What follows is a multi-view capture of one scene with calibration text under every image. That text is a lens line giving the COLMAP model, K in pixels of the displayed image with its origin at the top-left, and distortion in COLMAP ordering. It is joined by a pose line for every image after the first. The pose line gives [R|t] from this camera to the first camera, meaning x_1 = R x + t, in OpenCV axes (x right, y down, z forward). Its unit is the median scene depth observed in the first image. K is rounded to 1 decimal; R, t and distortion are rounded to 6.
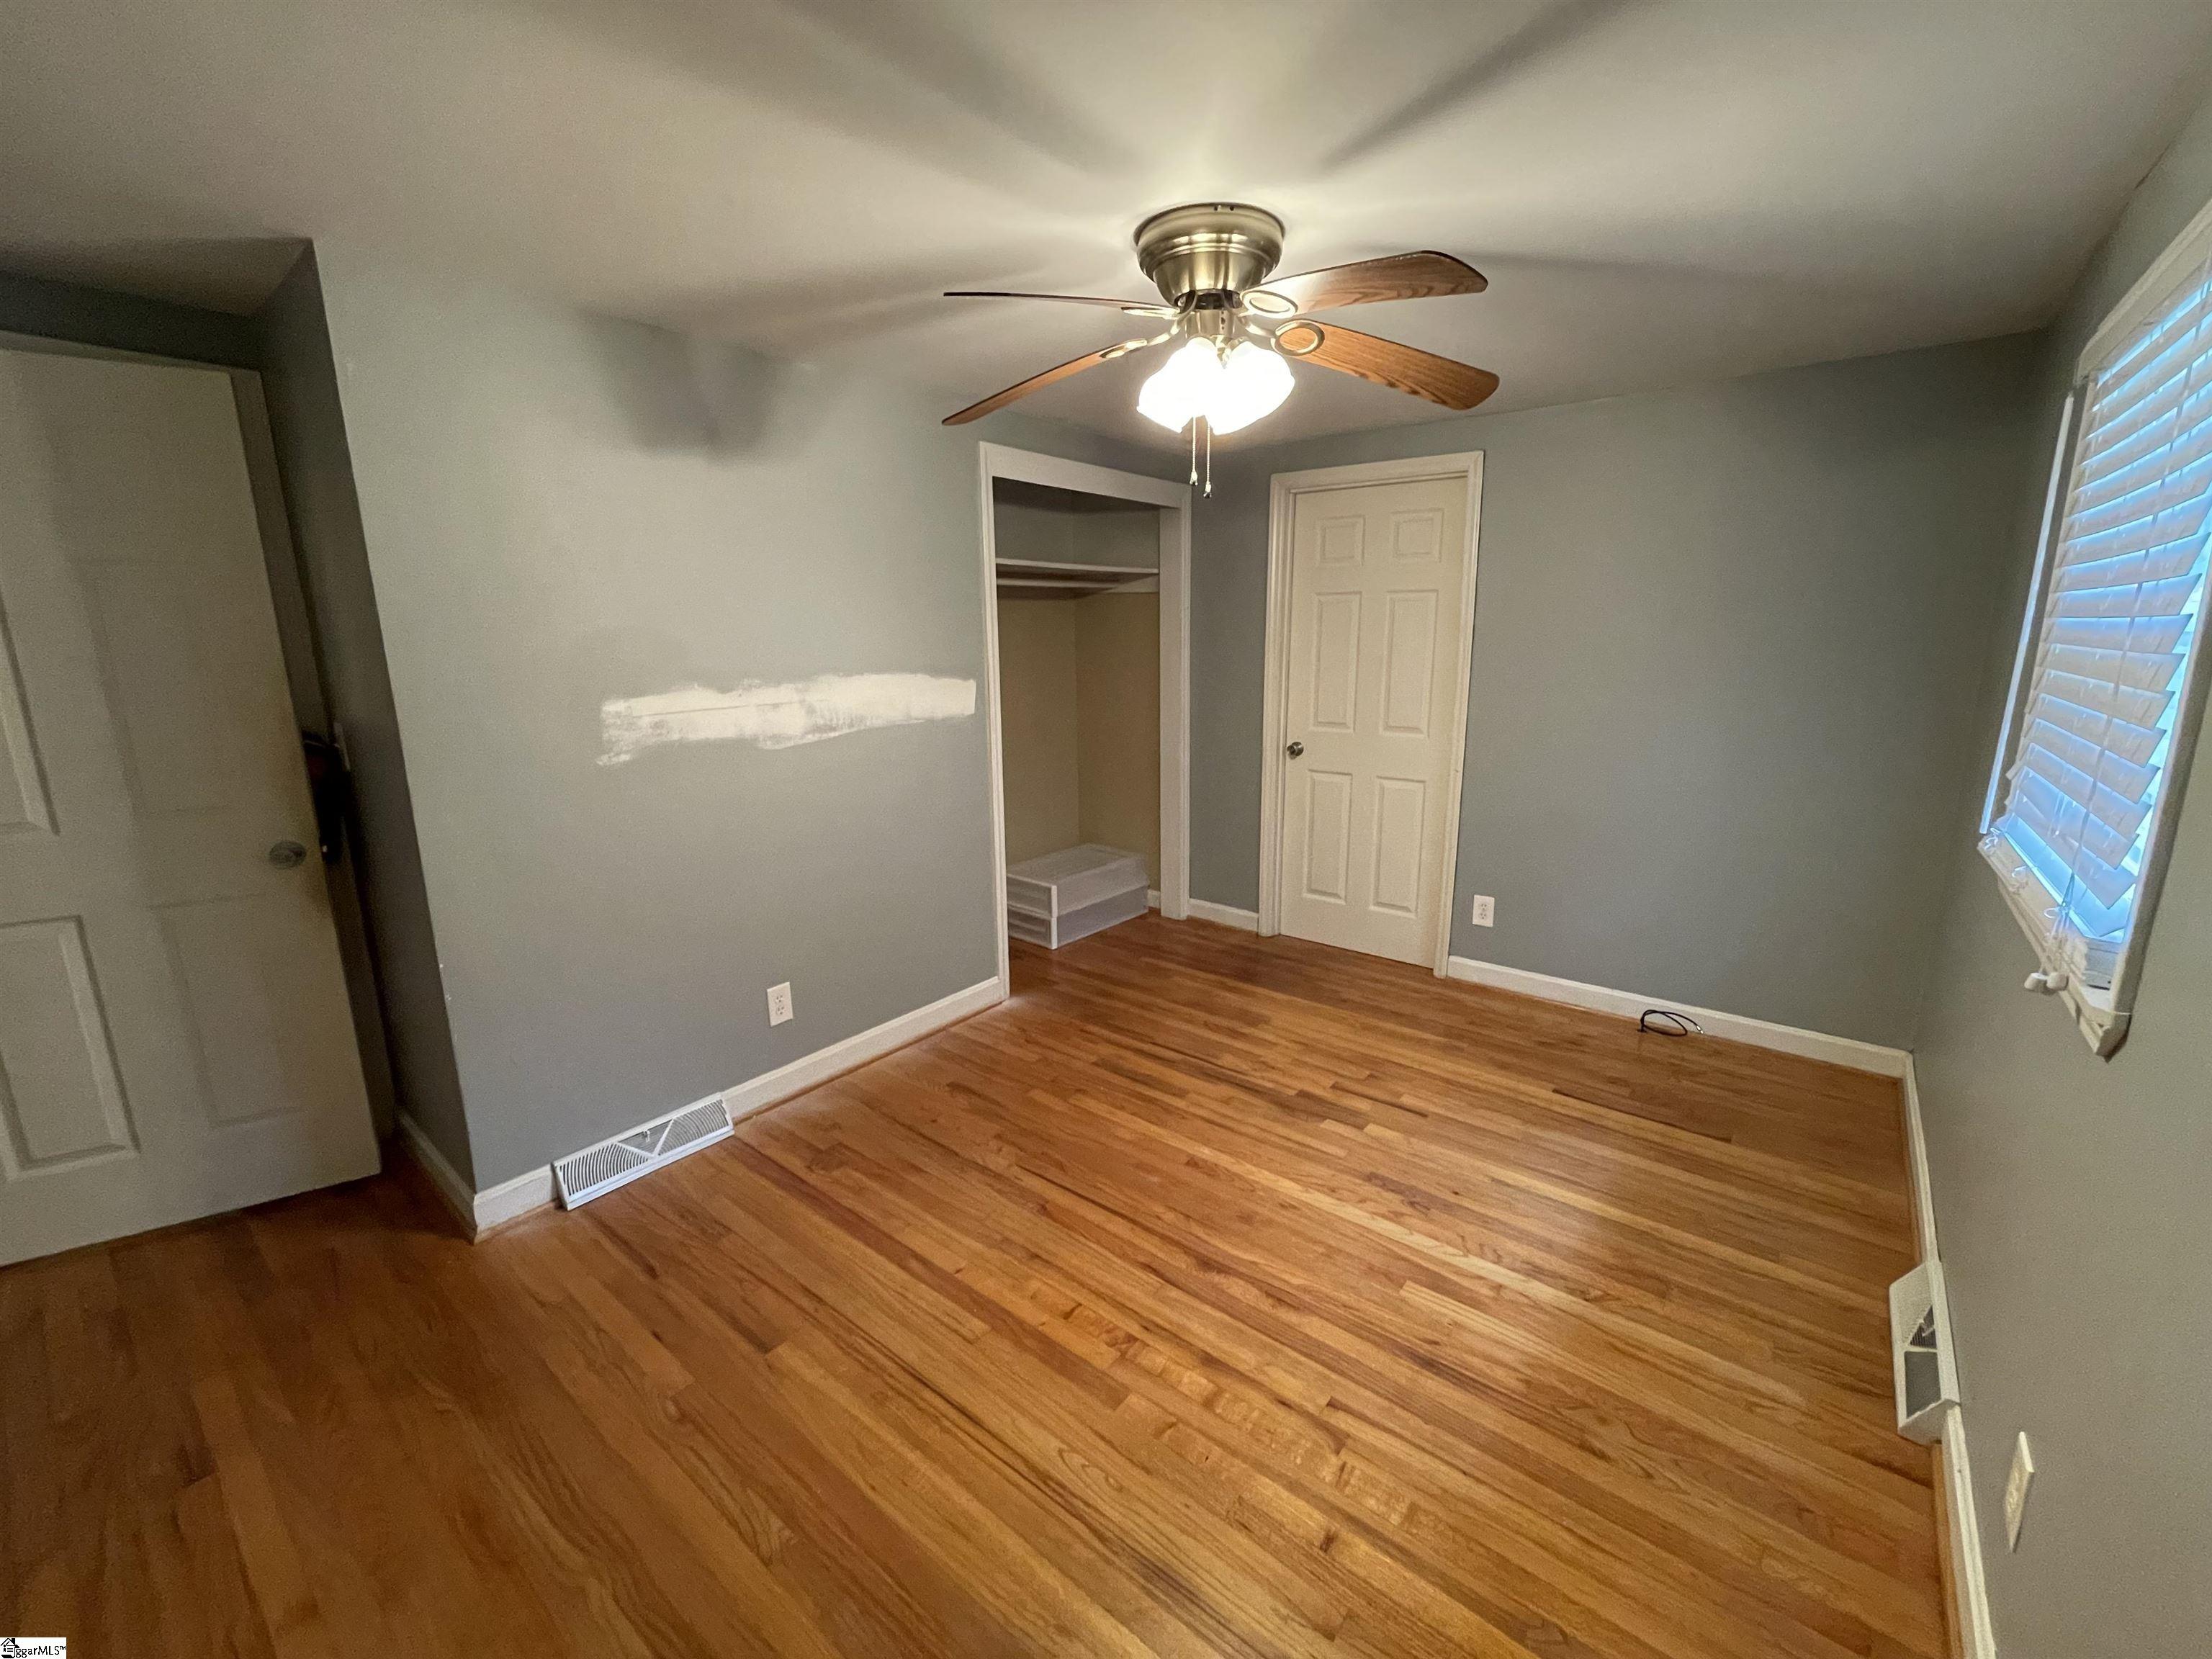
lens RADIAL K [[893.2, 0, 1106.0], [0, 893.2, 829.5], [0, 0, 1]] dist [0.000337, 0.000195]
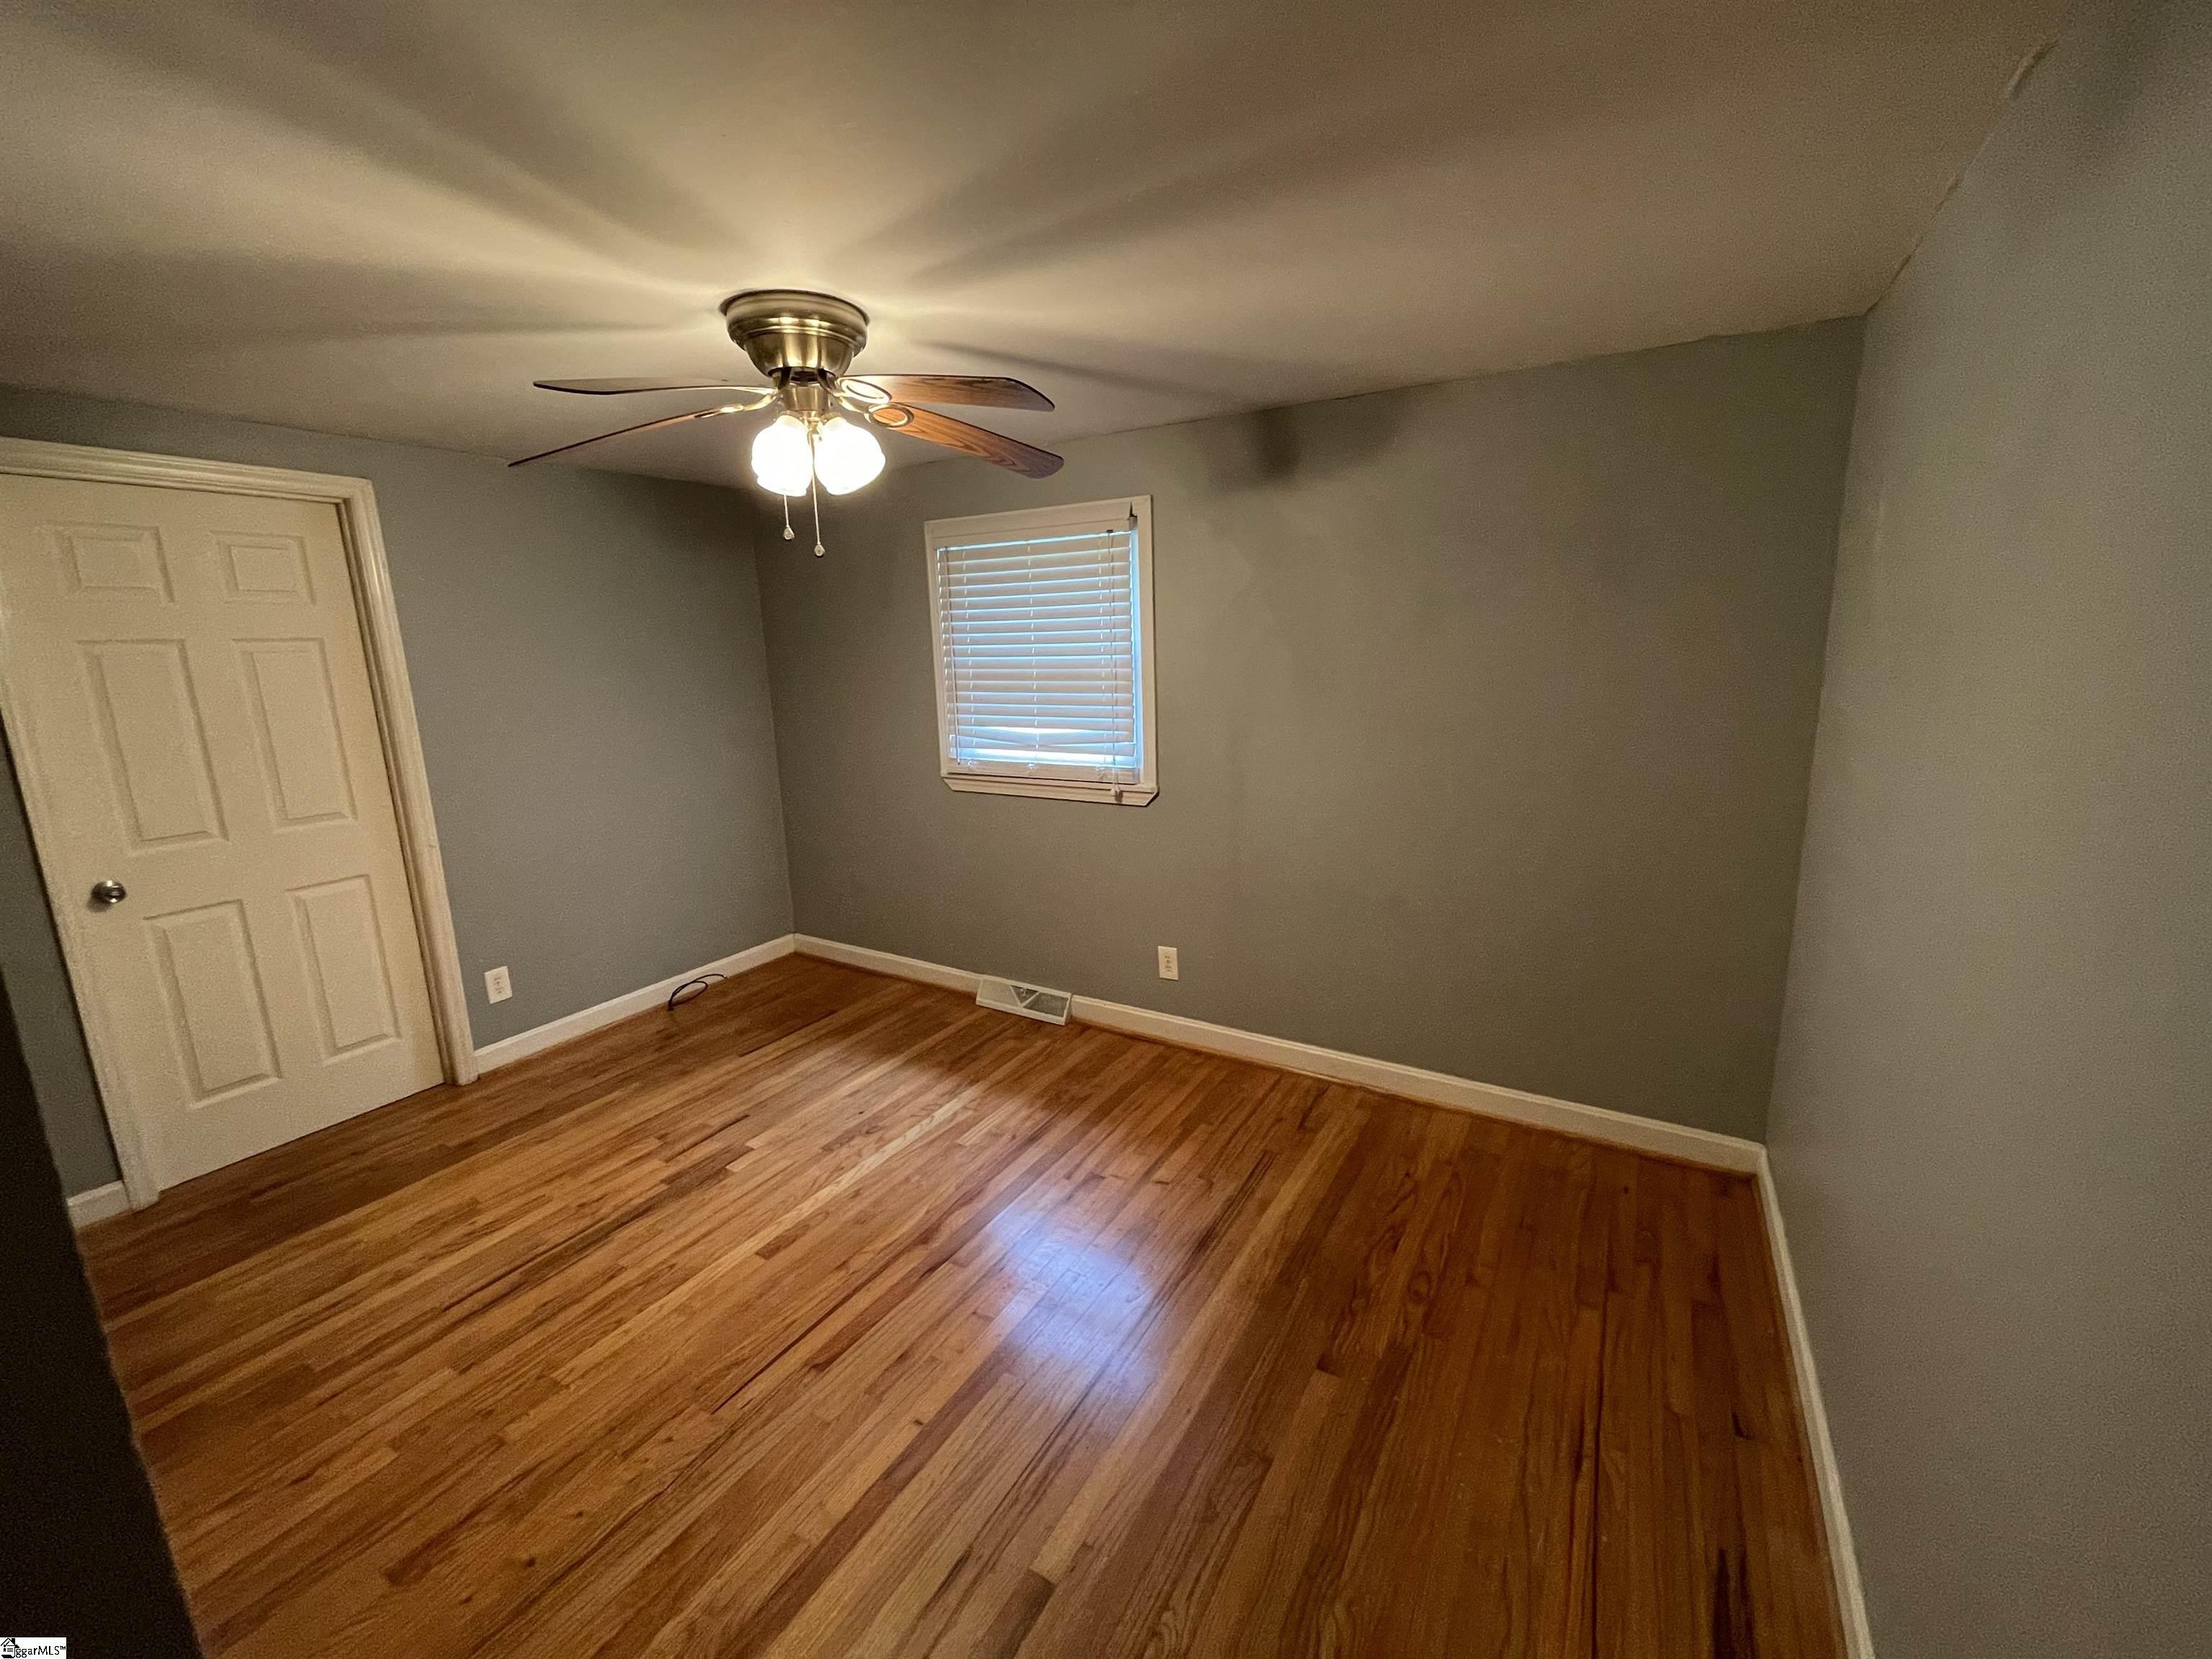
lens RADIAL K [[900.3, 0, 1109.2], [0, 900.3, 811.8], [0, 0, 1]] dist [0.019672, 0.000032]
pose [[-0.127854, -0.183031, 0.974758, -0.789406], [0.250721, 0.944937, 0.210318, -0.170342], [-0.959579, 0.271282, -0.074924, 0.613729]]
